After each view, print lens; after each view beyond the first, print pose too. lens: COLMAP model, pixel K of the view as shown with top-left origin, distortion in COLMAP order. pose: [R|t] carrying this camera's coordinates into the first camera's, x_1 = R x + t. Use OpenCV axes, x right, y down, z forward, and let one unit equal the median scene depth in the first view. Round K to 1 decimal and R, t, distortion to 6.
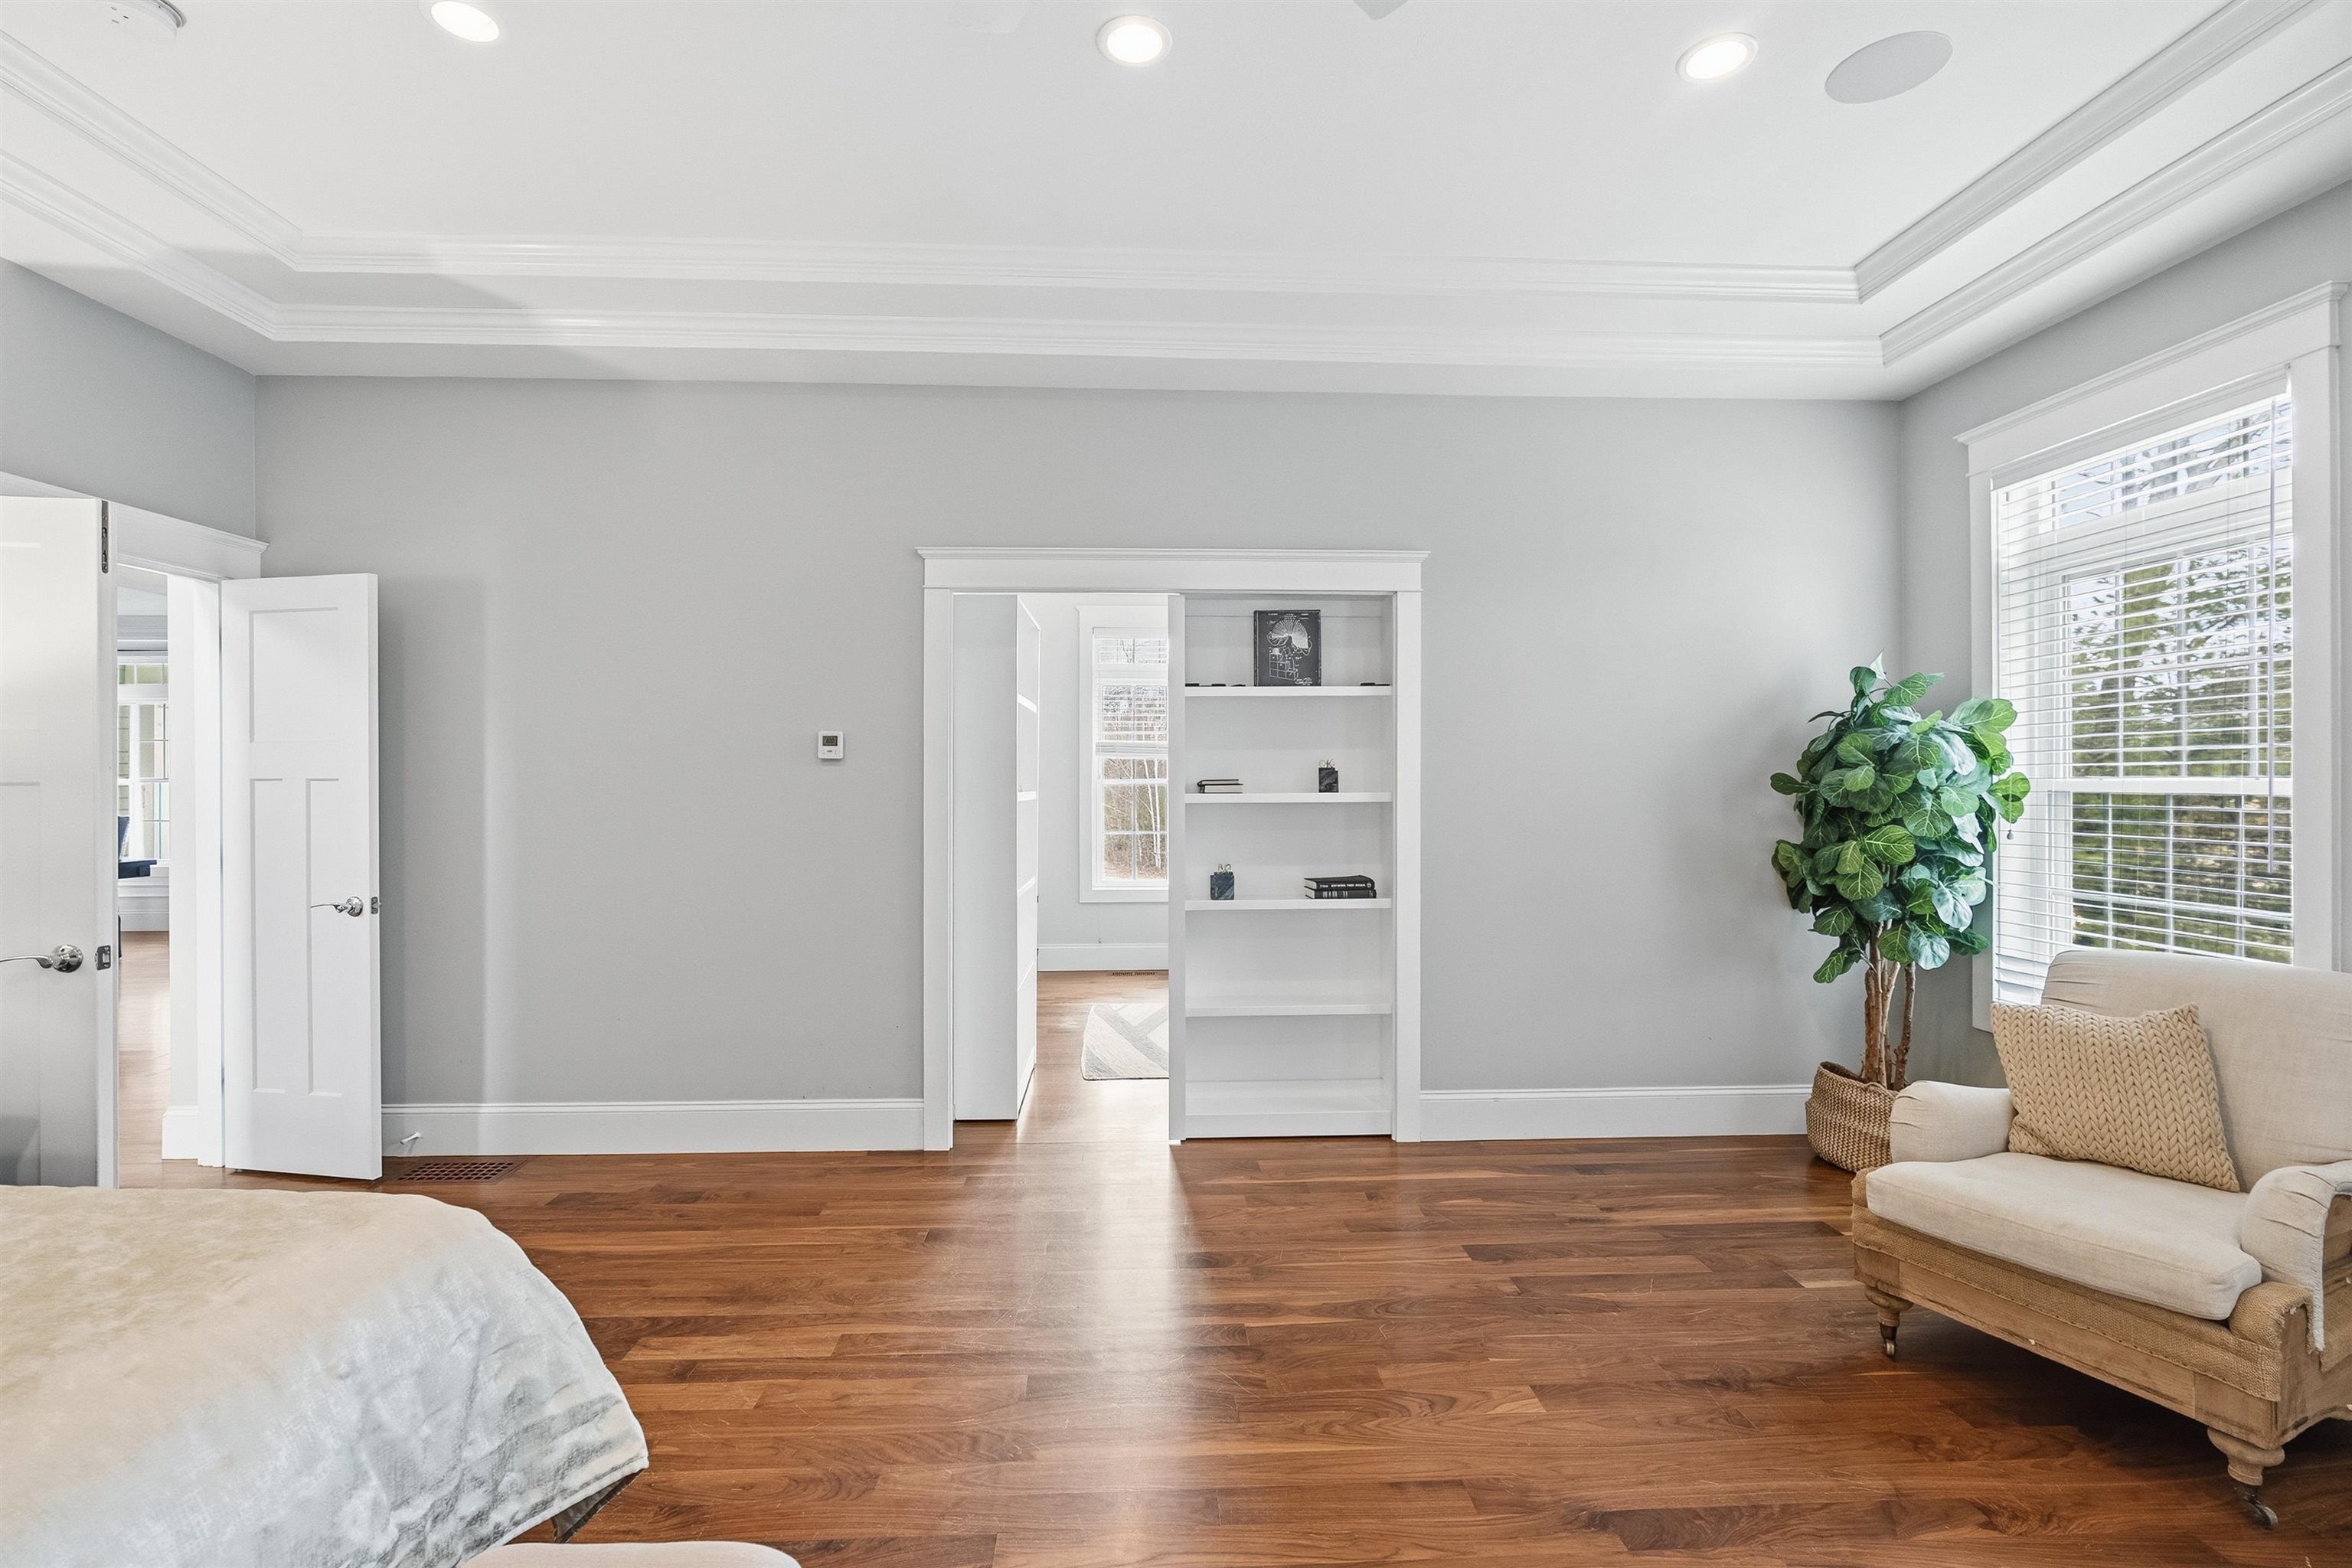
lens RADIAL K [[1047.6, 0, 1169.7], [0, 1047.6, 784.9], [0, 0, 1]] dist [-0.007828, 0.002273]
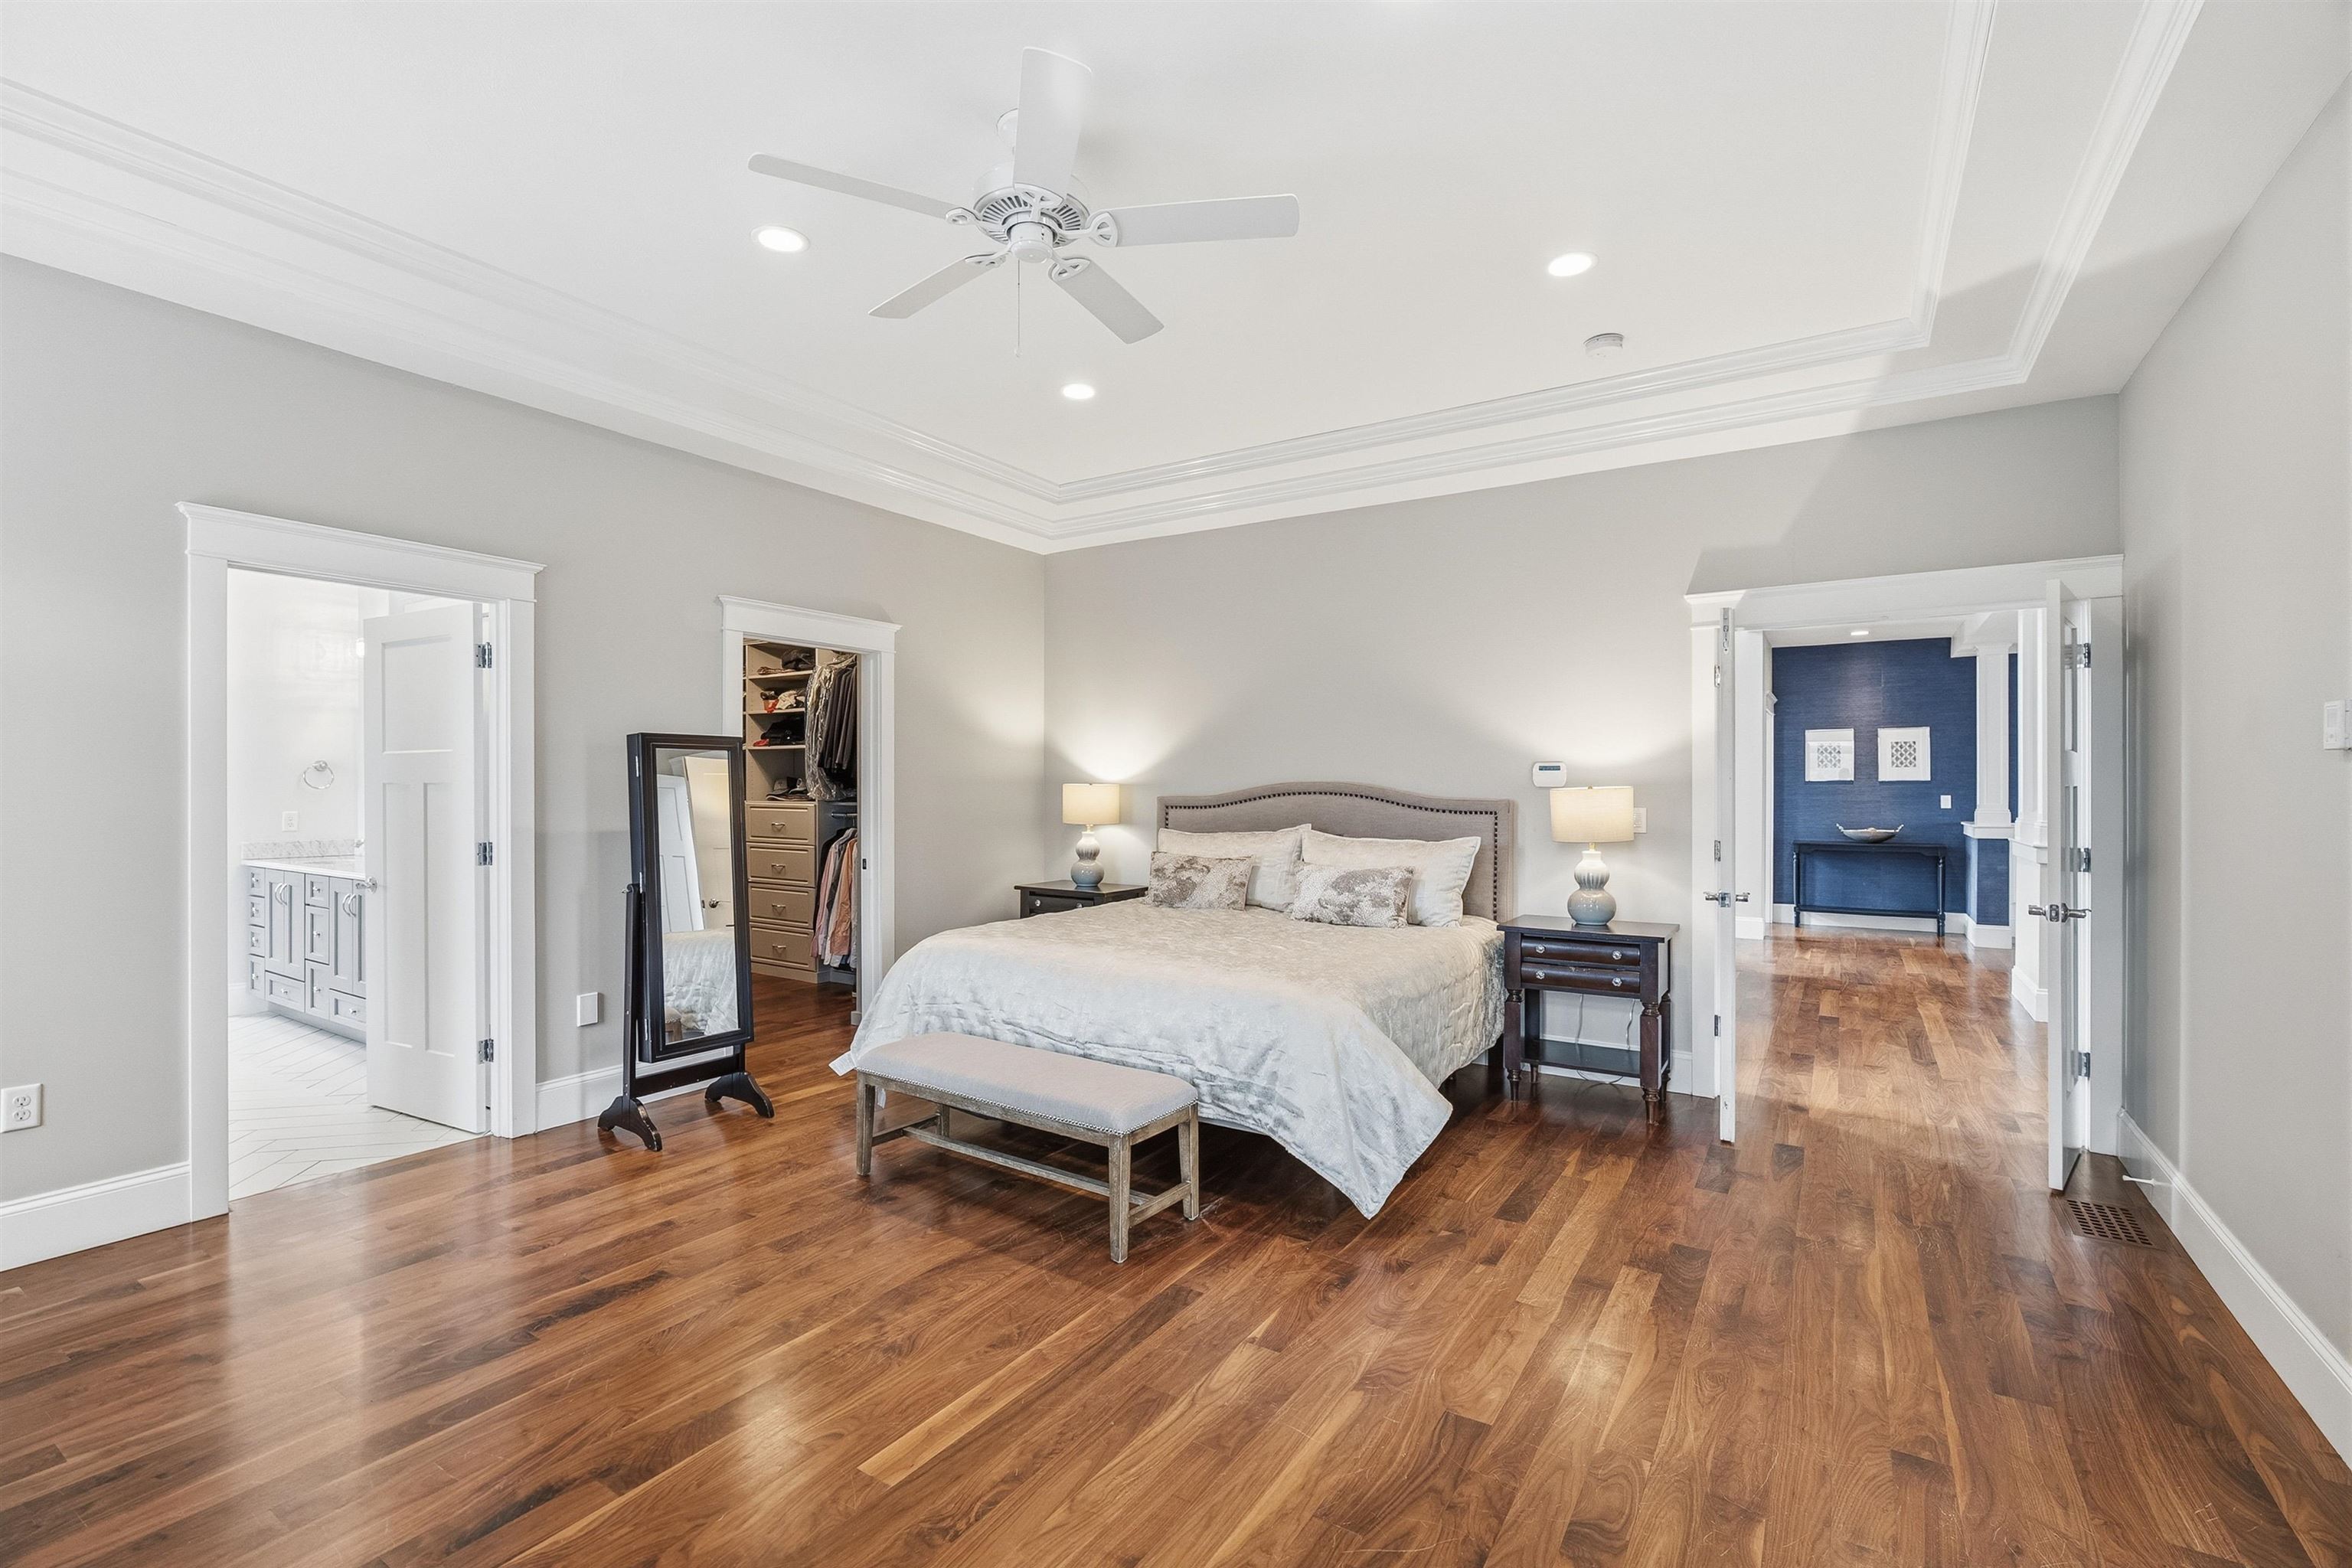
lens RADIAL K [[1047.6, 0, 1169.5], [0, 1047.6, 793.1], [0, 0, 1]] dist [-0.007828, 0.002273]
pose [[-0.581981, 0.005536, -0.813183, 0.640034], [-0.003801, 0.999947, 0.009527, -0.005557], [0.813193, 0.008635, -0.581930, 1.062321]]
